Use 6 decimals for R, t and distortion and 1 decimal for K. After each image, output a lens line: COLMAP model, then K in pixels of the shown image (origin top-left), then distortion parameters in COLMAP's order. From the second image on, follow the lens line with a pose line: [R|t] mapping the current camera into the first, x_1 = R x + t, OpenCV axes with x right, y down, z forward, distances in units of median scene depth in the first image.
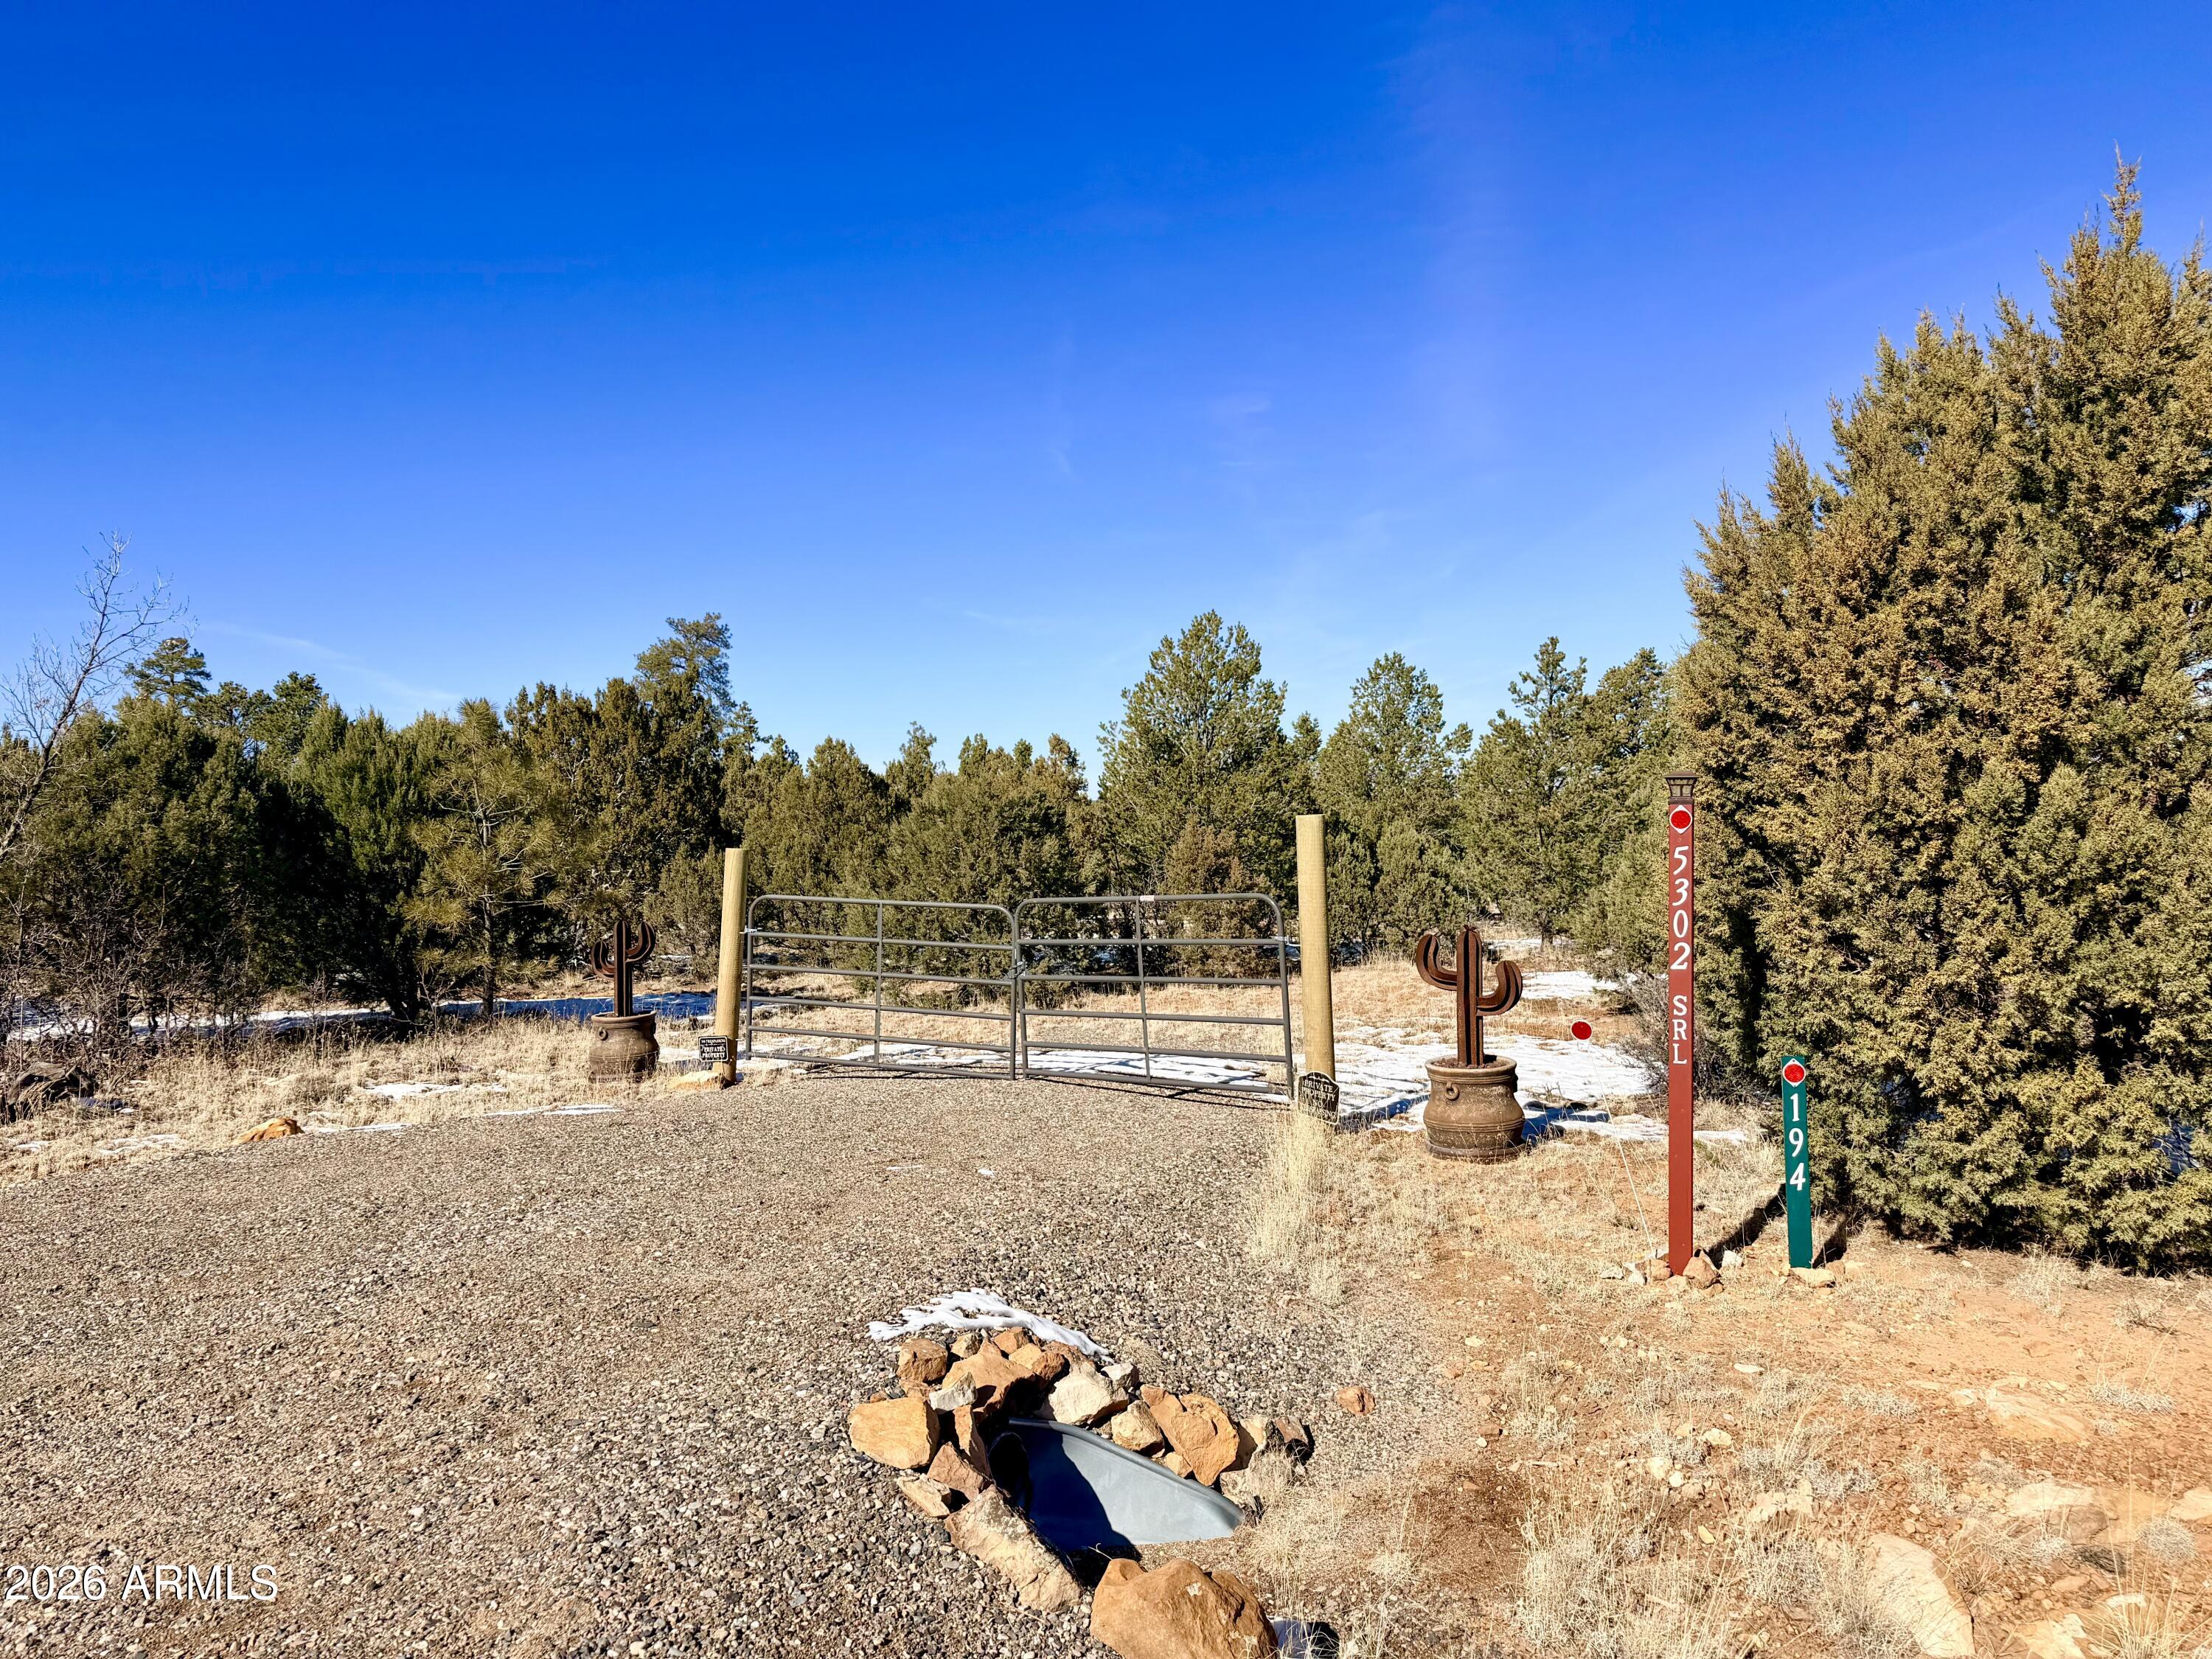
lens RADIAL K [[1687.4, 0, 1089.6], [0, 1687.4, 836.4], [0, 0, 1]] dist [0.228941, -0.400314]
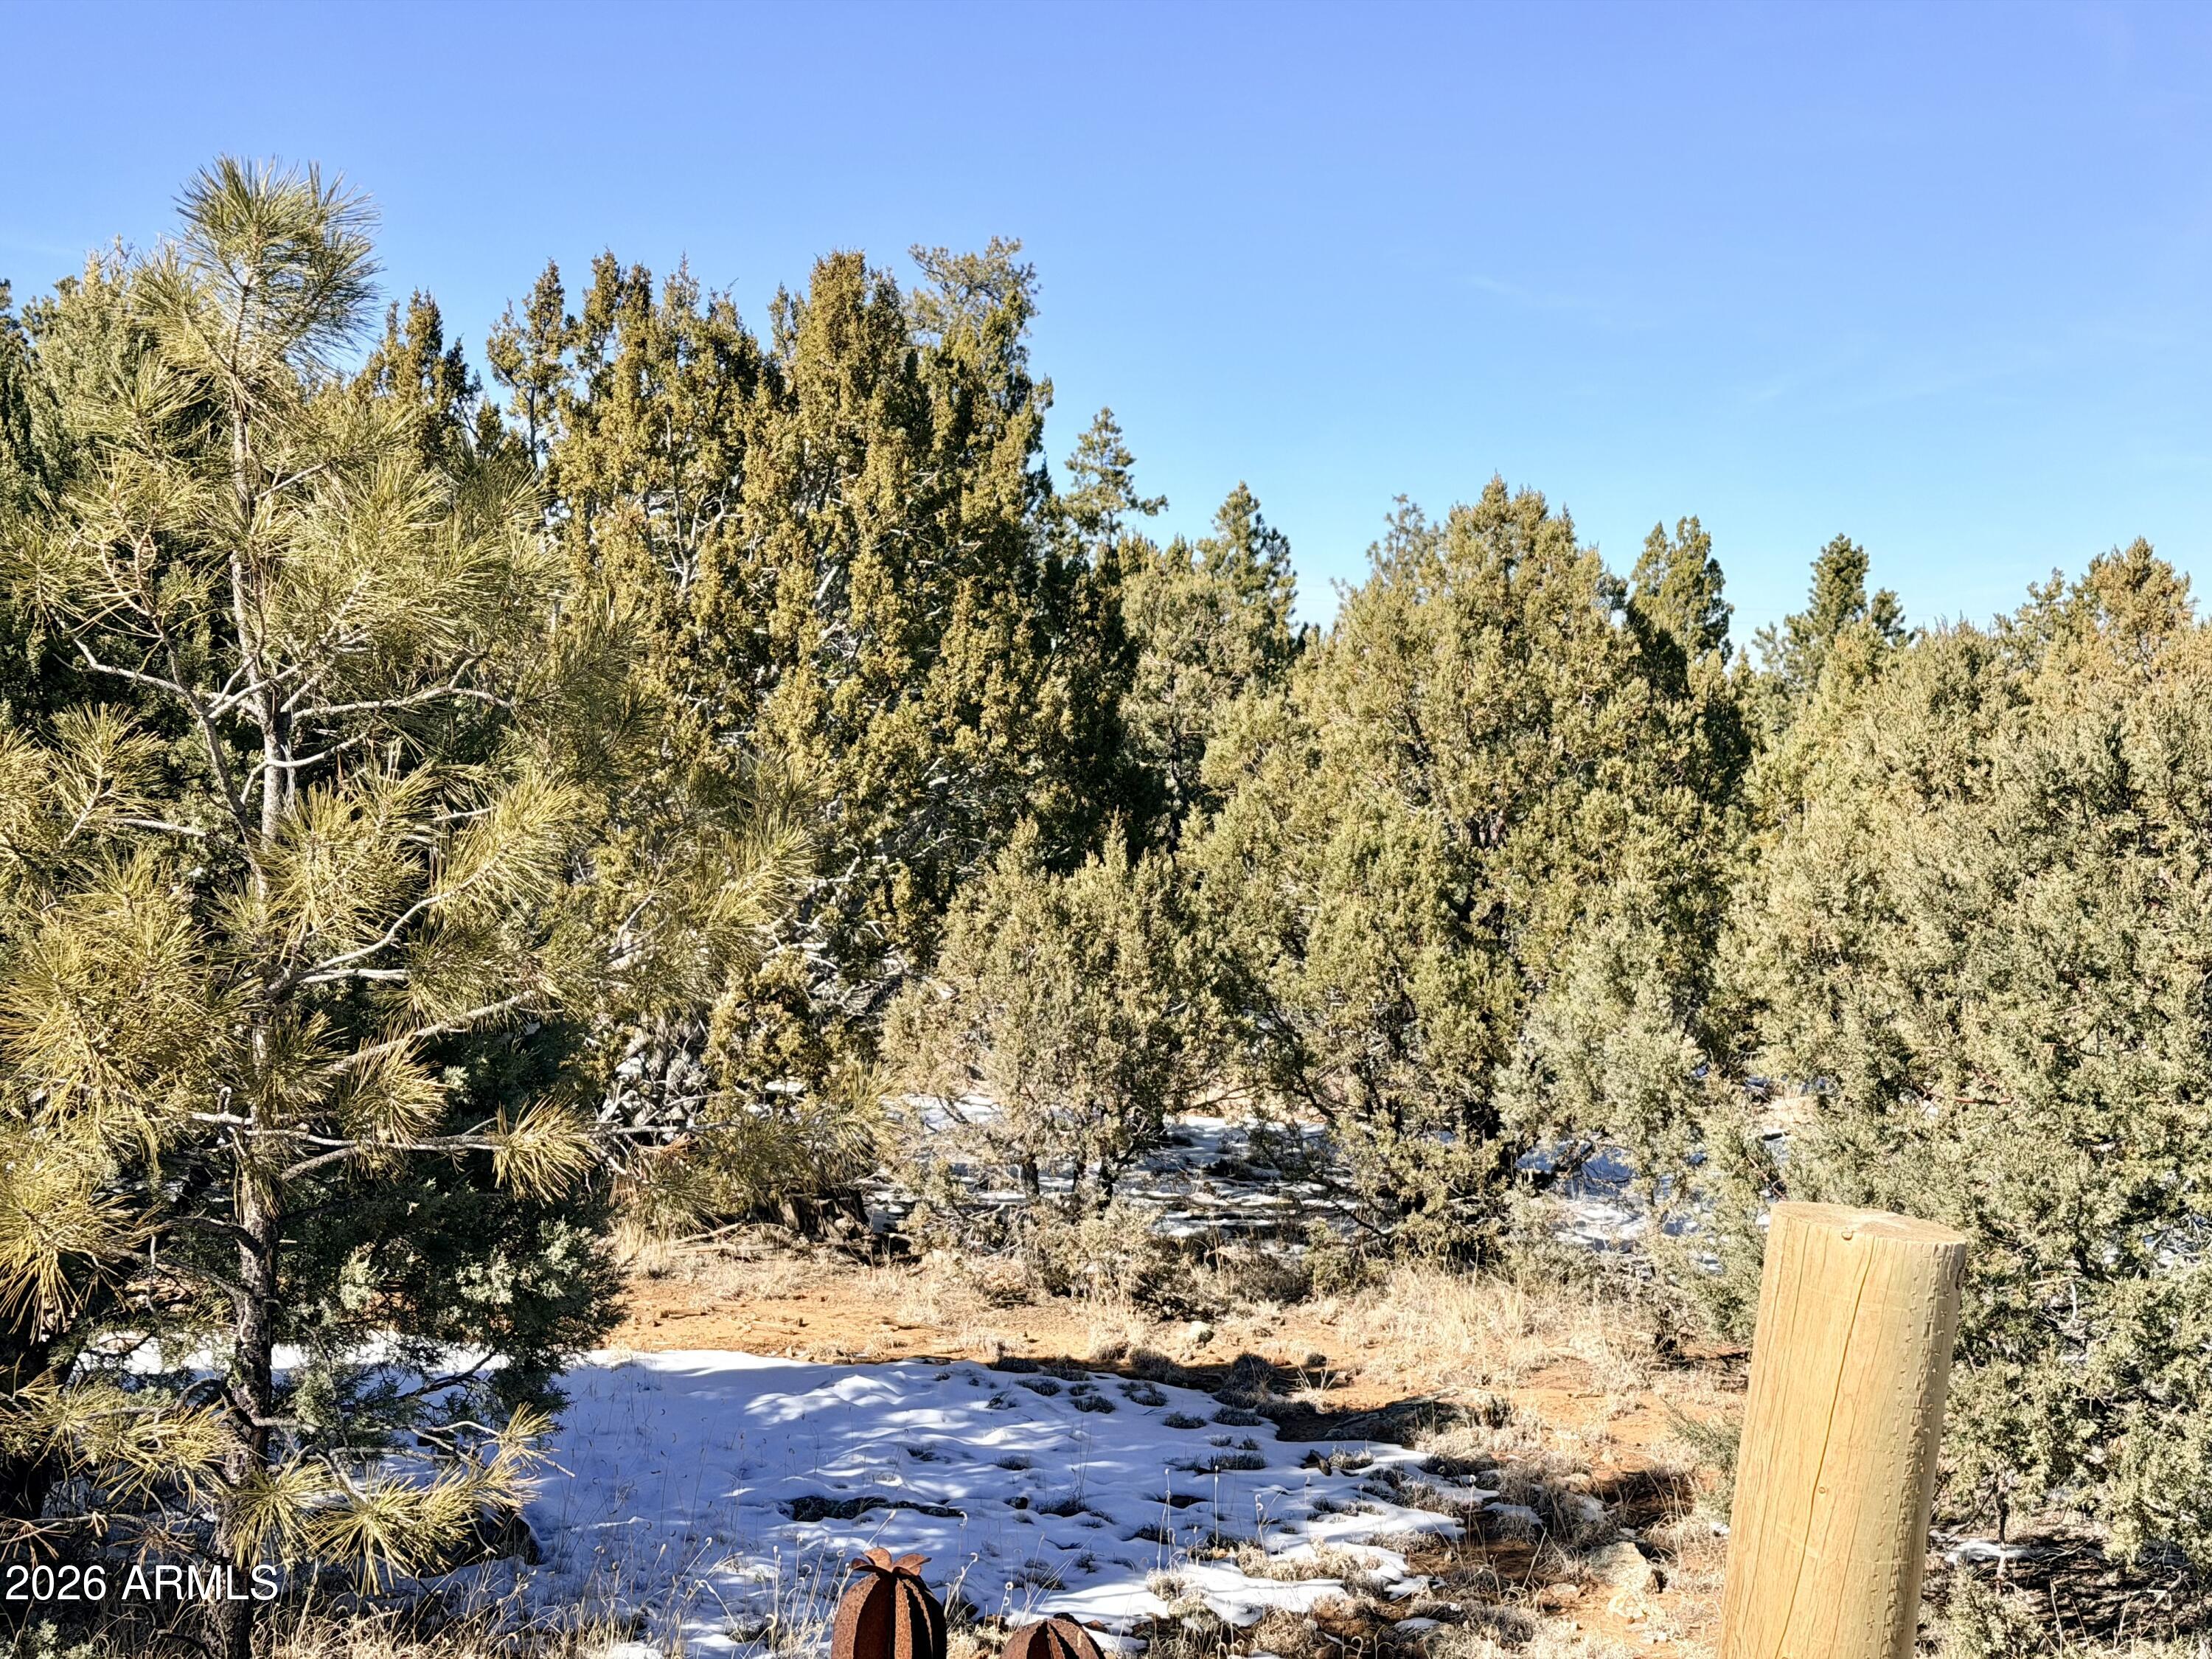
lens RADIAL K [[3400.8, 0, 1096.6], [0, 3400.8, 838.1], [0, 0, 1]] dist [0.299379, -1.606184]
pose [[0.982418, 0.073208, -0.171744, -0.122357], [-0.067936, 0.997026, 0.036389, -0.014045], [0.173897, -0.024082, 0.984469, 0.416707]]
